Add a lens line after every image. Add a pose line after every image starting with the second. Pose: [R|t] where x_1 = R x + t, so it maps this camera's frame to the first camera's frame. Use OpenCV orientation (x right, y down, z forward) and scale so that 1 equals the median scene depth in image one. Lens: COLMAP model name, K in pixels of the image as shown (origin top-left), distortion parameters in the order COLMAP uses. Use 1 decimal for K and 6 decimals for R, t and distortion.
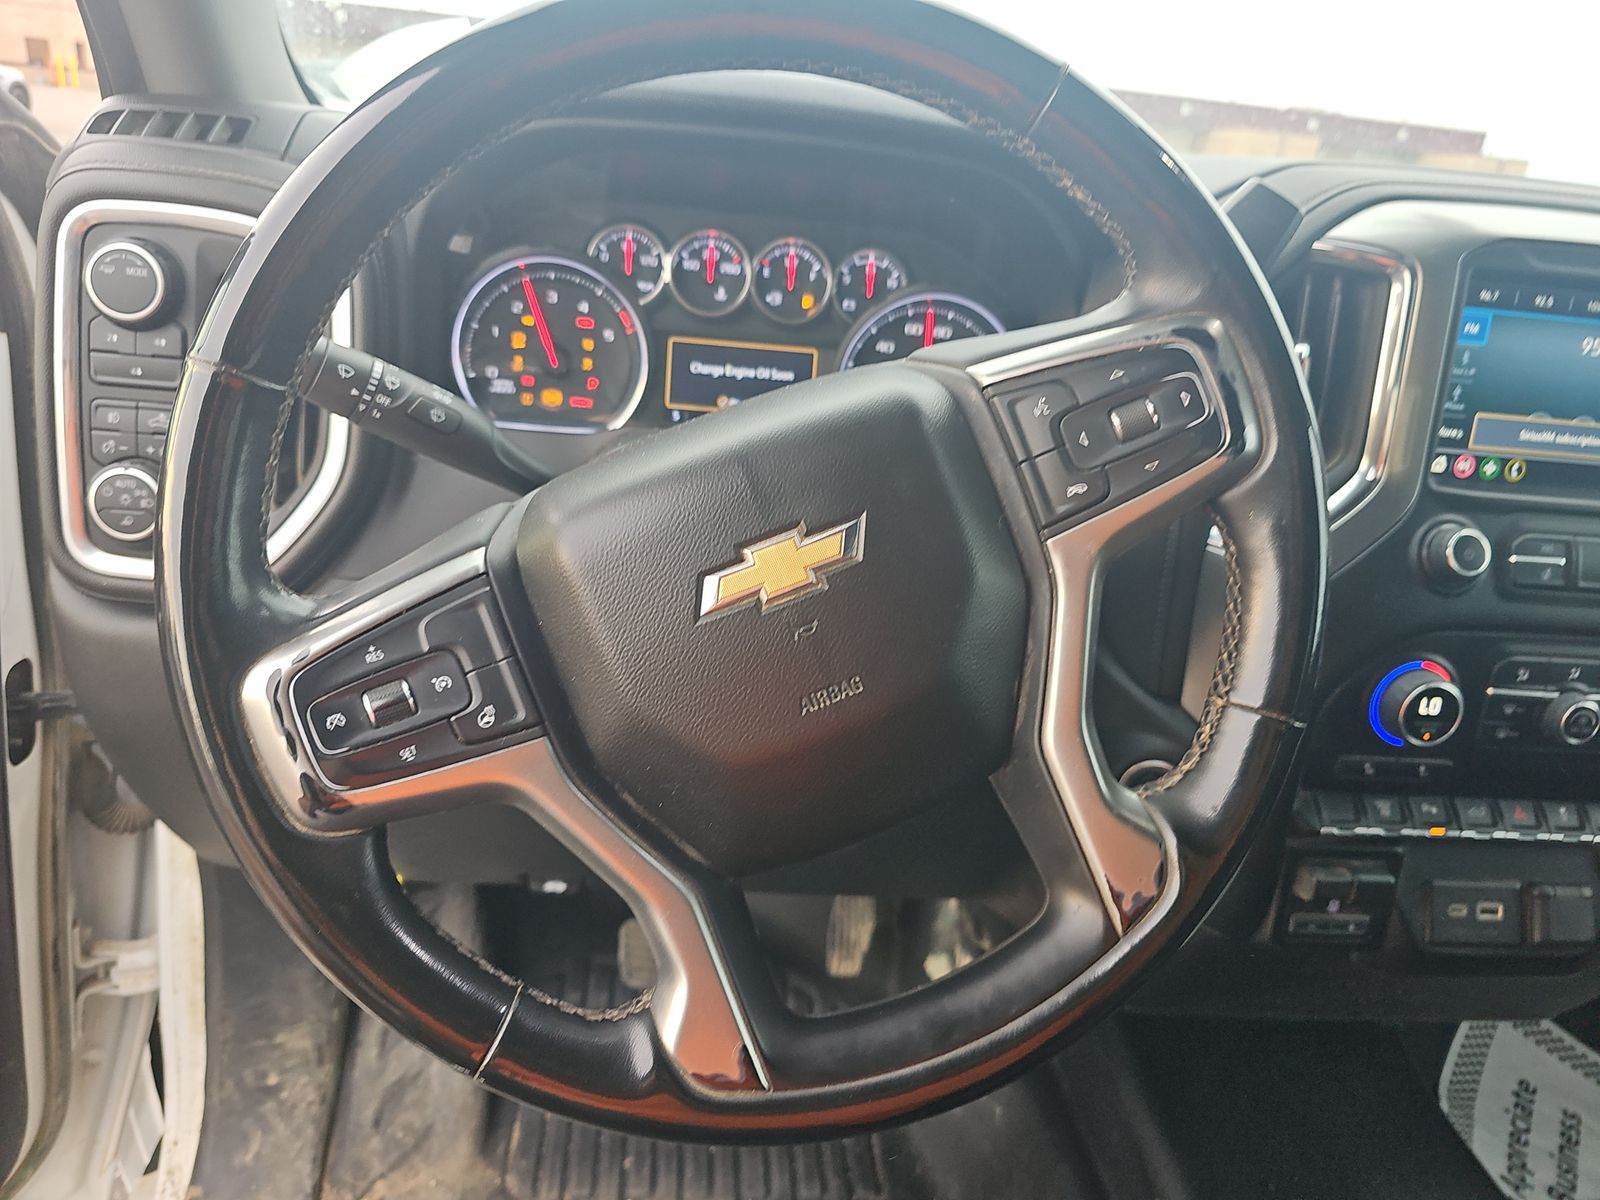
lens RADIAL K [[1079.1, 0, 802.3], [0, 1079.1, 604.3], [0, 0, 1]] dist [0.009000, -0.009131]
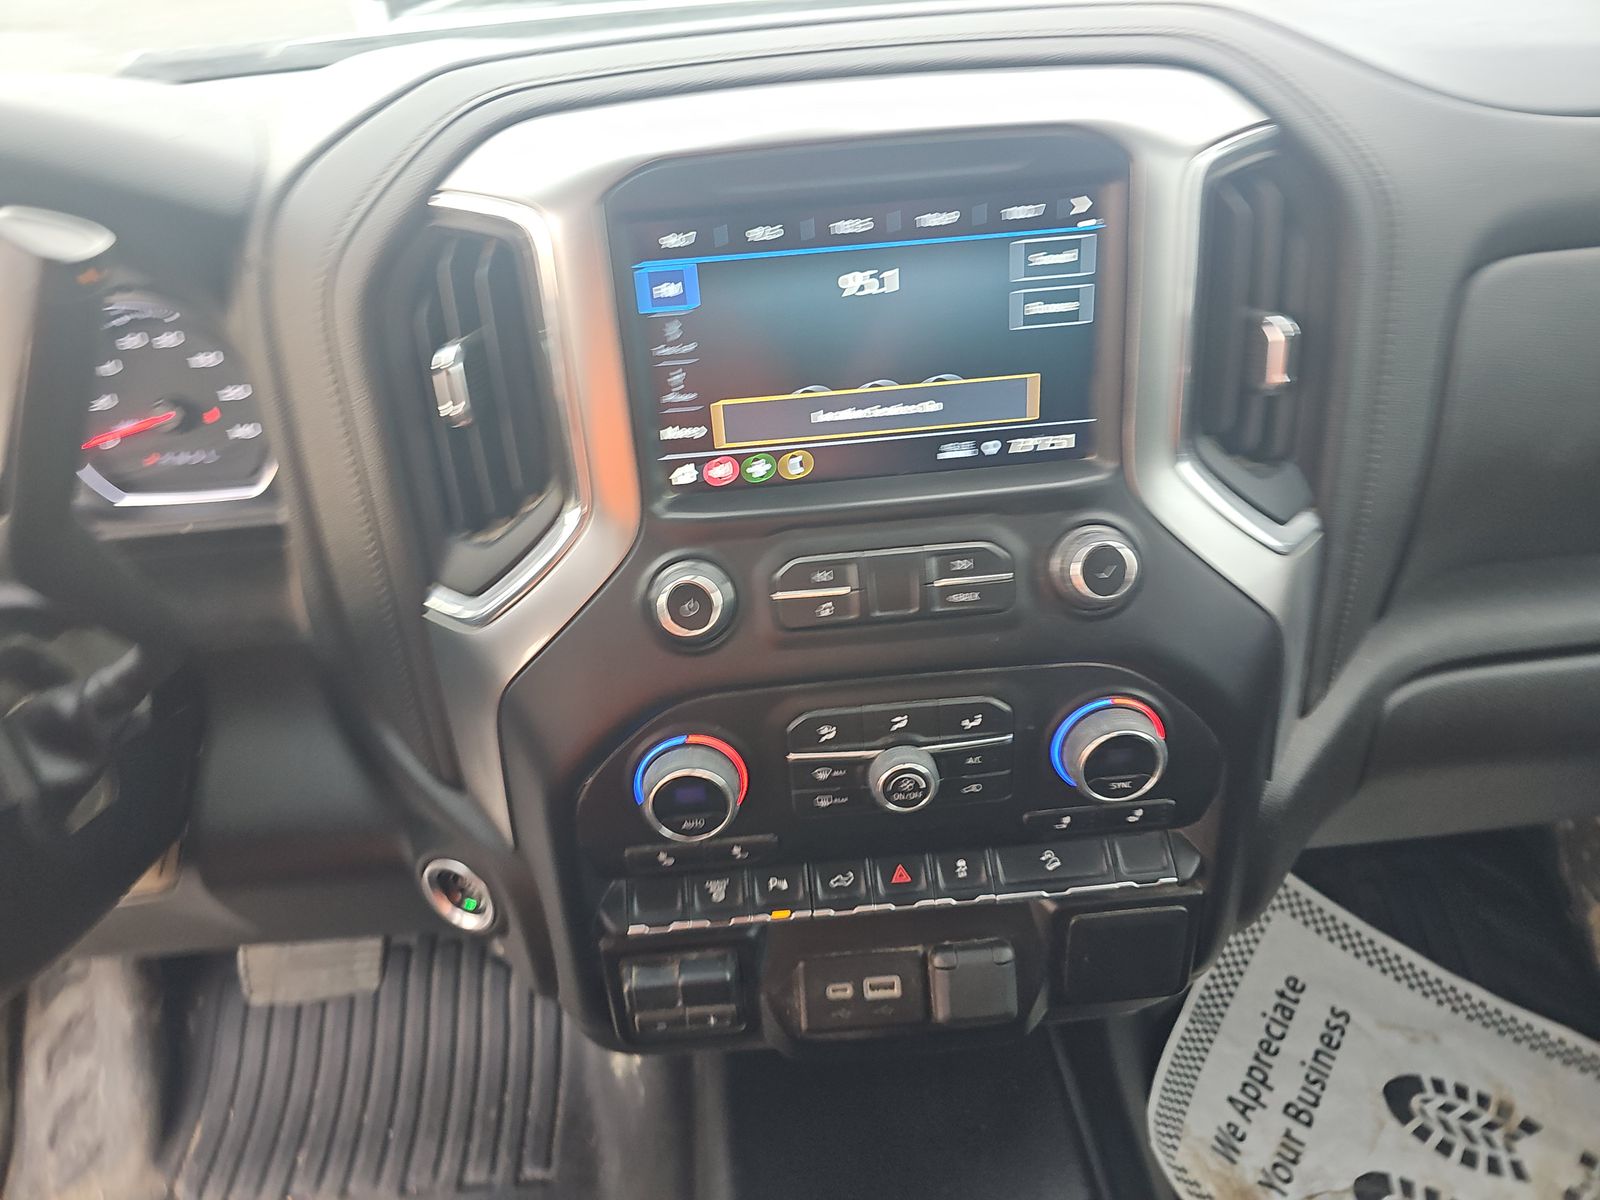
lens RADIAL K [[1079.1, 0, 793.2], [0, 1079.1, 598.0], [0, 0, 1]] dist [0.009000, -0.009131]
pose [[0.986601, -0.117996, -0.112671, 0.672666], [0.137483, 0.973122, 0.184750, -0.158185], [0.087843, -0.197765, 0.976306, 0.243444]]
